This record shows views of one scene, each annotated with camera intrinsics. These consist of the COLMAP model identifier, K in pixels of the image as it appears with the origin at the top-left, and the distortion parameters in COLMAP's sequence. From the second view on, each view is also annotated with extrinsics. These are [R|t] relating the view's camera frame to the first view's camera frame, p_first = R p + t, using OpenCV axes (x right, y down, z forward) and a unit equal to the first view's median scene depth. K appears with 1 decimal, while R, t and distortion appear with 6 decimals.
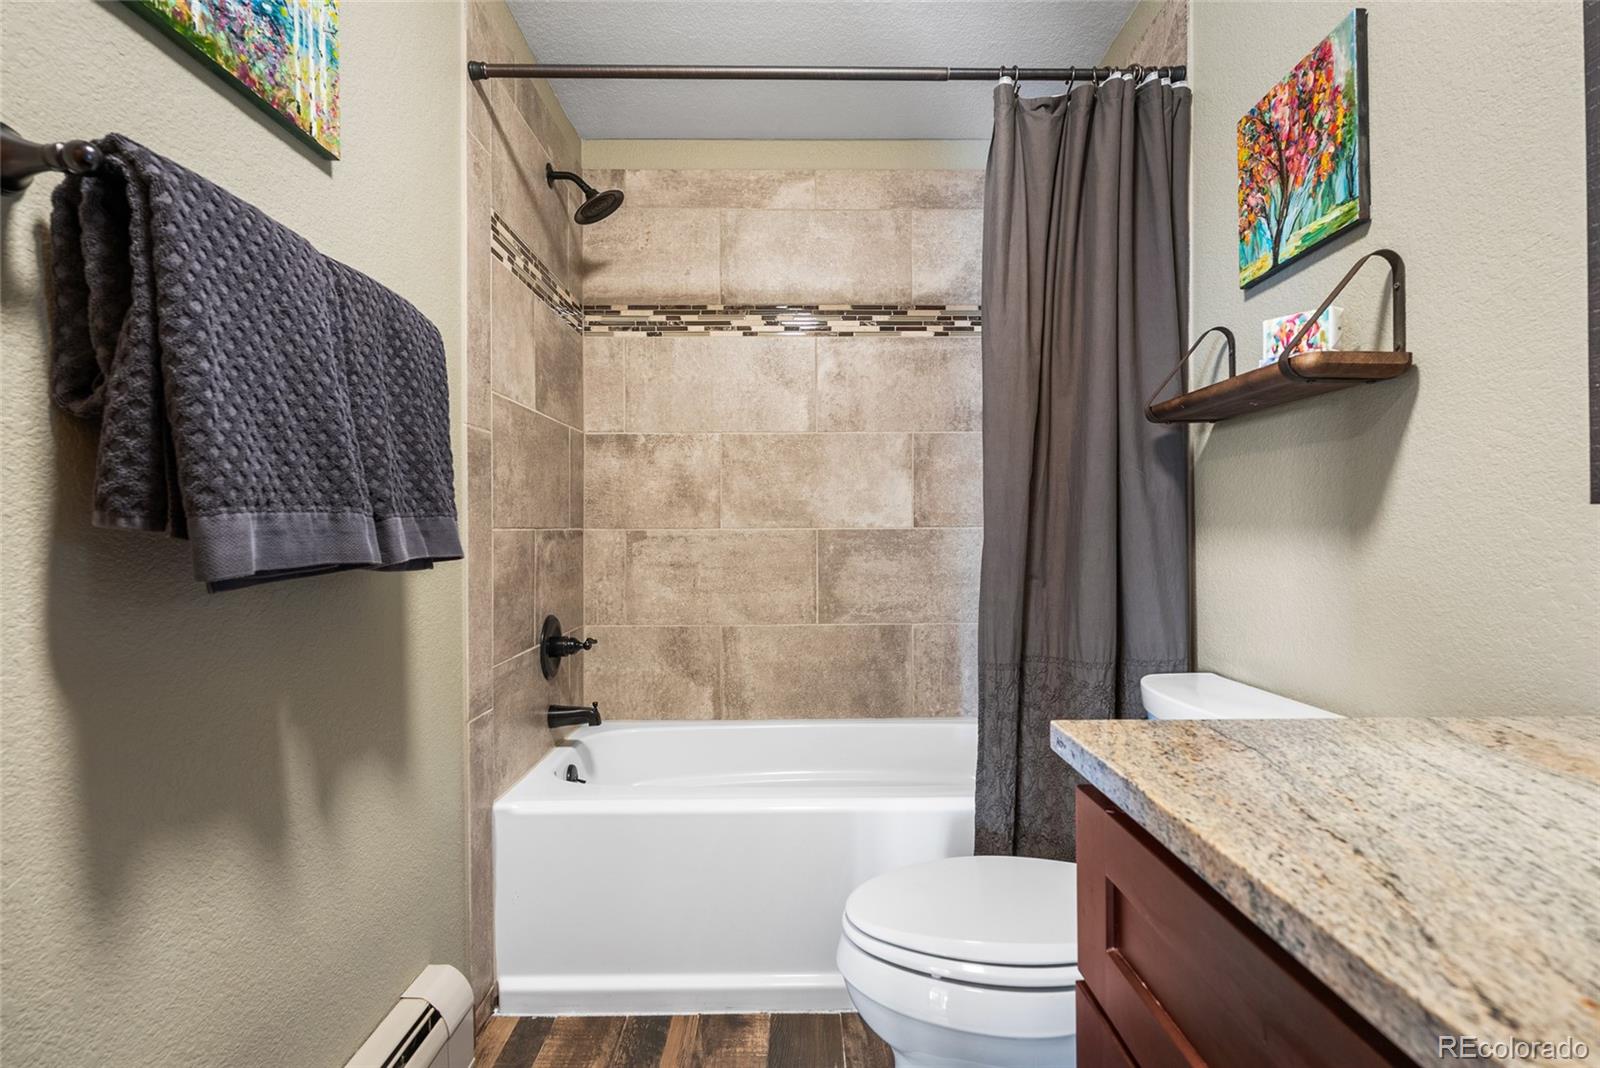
lens RADIAL K [[789.0, 0, 798.6], [0, 789.0, 530.2], [0, 0, 1]] dist [-0.004996, -0.000299]
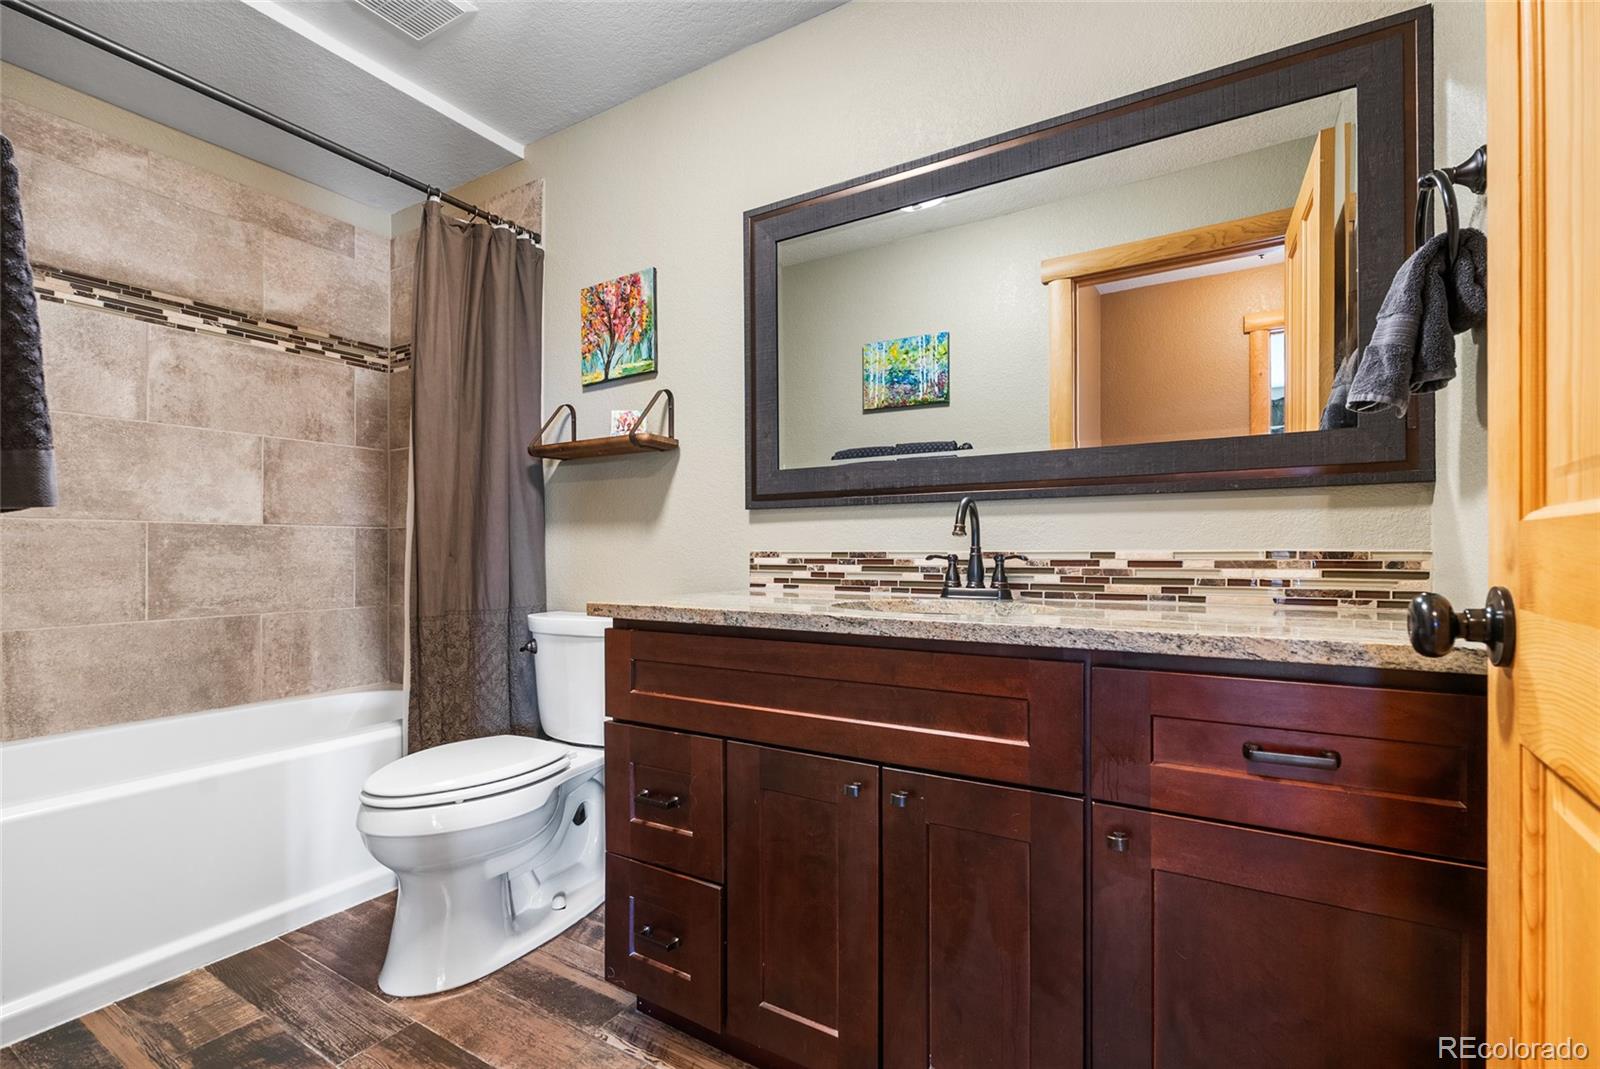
lens RADIAL K [[715.3, 0, 799.1], [0, 715.3, 540.4], [0, 0, 1]] dist [-0.004507, -0.000510]
pose [[0.526919, 0.017921, 0.849726, -0.295777], [-0.001556, 0.999796, -0.020121, 0.037194], [-0.849914, 0.009280, 0.526840, -0.132591]]
